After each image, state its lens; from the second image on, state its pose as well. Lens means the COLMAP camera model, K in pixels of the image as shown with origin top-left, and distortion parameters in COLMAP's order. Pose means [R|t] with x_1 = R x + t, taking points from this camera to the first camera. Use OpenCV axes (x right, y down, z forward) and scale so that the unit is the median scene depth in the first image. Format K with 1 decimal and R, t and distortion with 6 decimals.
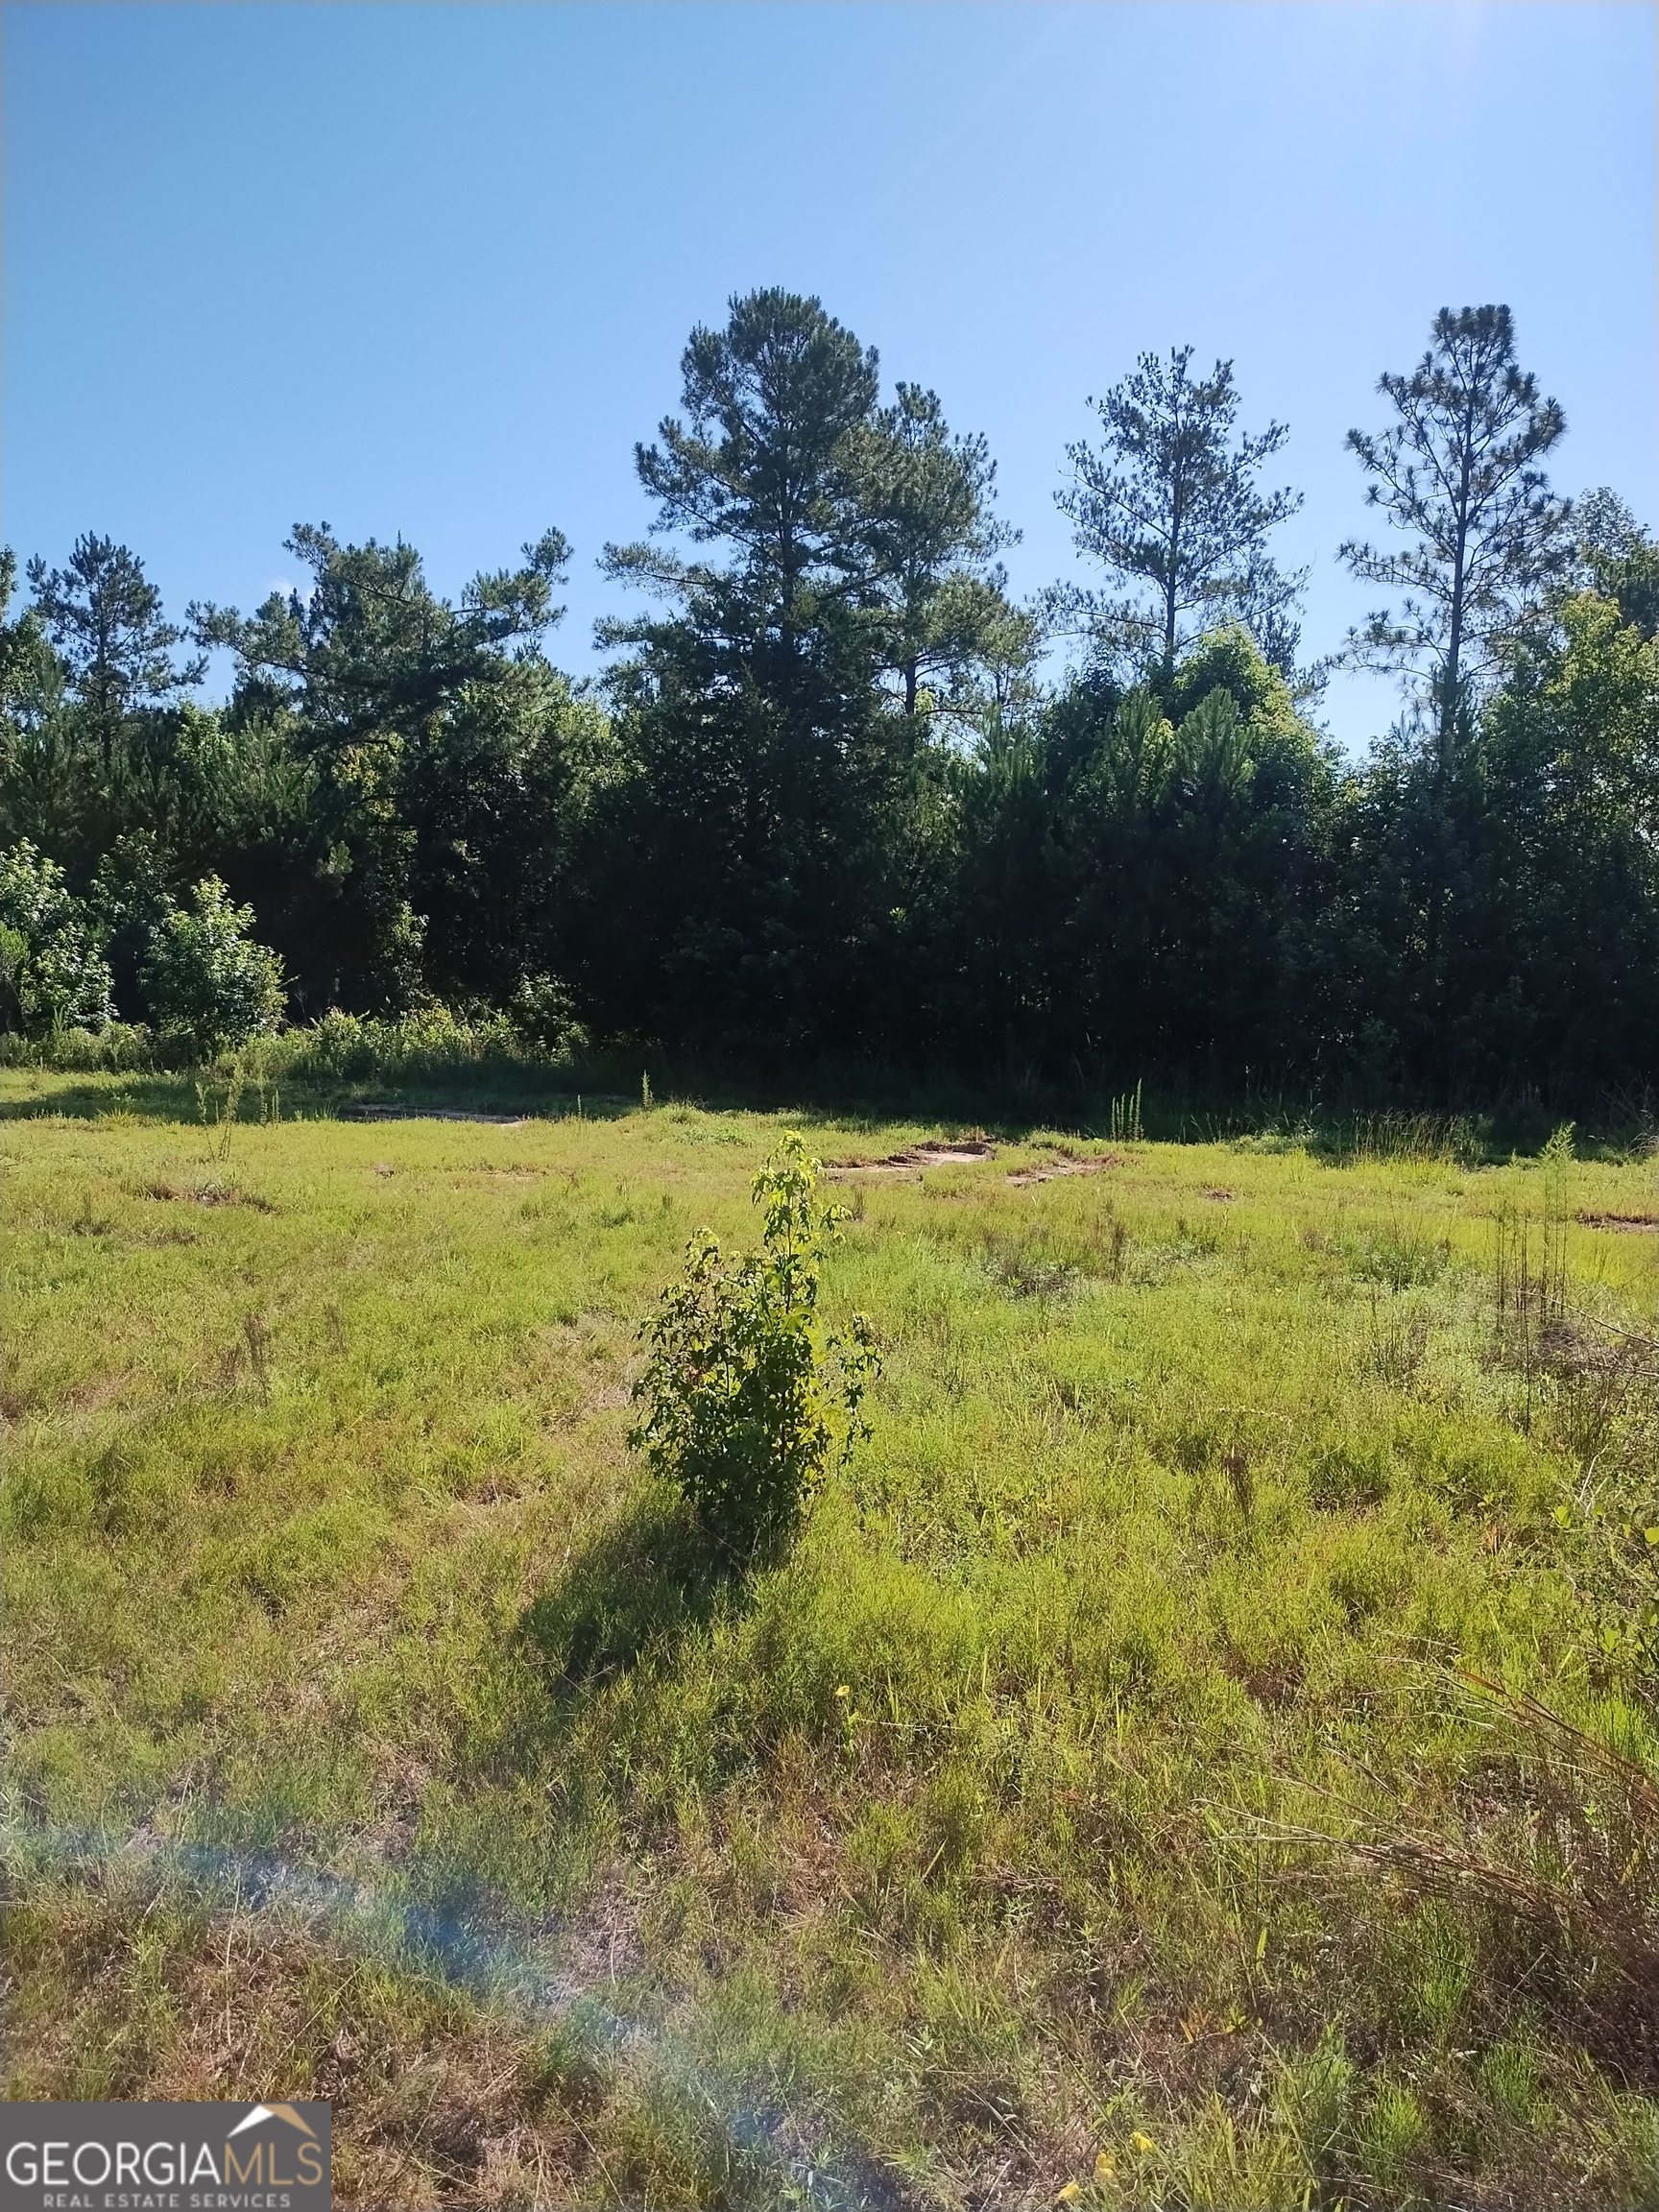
lens RADIAL K [[1678.4, 0, 816.1], [0, 1678.4, 1104.5], [0, 0, 1]] dist [0.048019, -0.061415]
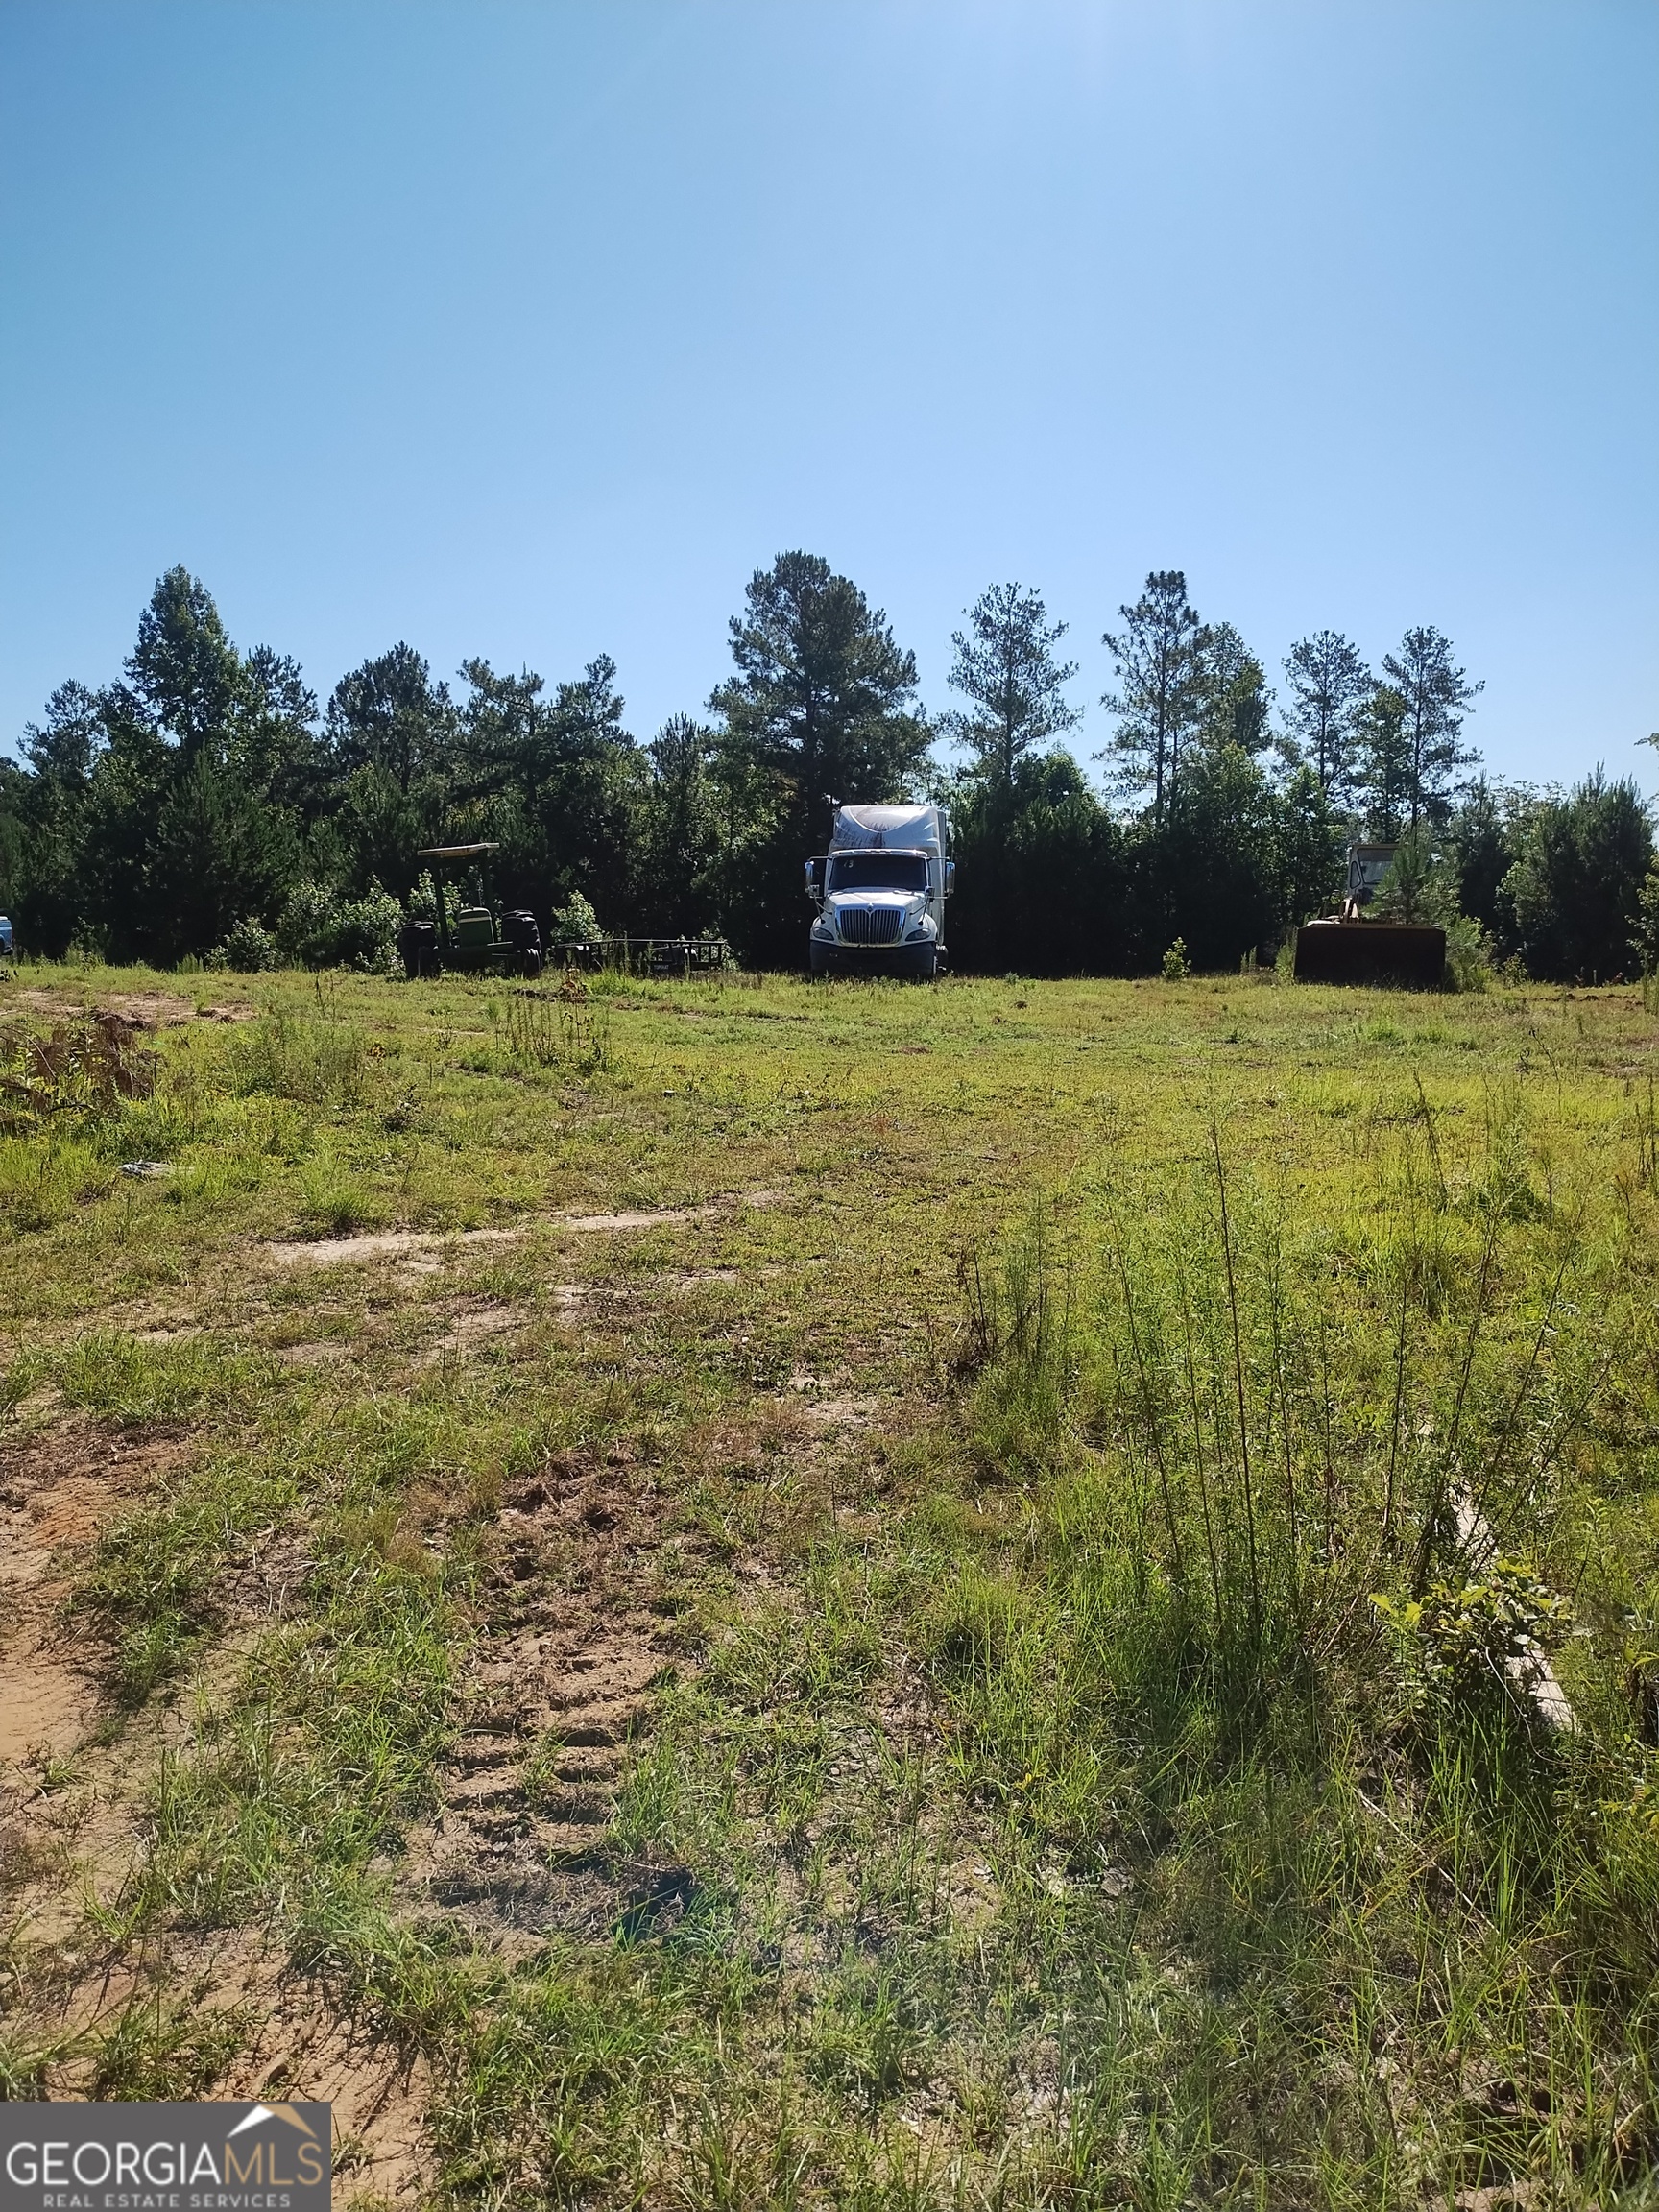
lens RADIAL K [[1678.4, 0, 816.1], [0, 1678.4, 1104.5], [0, 0, 1]] dist [0.048019, -0.061415]
pose [[0.977336, -0.043627, 0.207149, -0.400020], [0.038948, 0.998887, 0.026616, 0.055585], [-0.208080, -0.017945, 0.977947, -0.753276]]
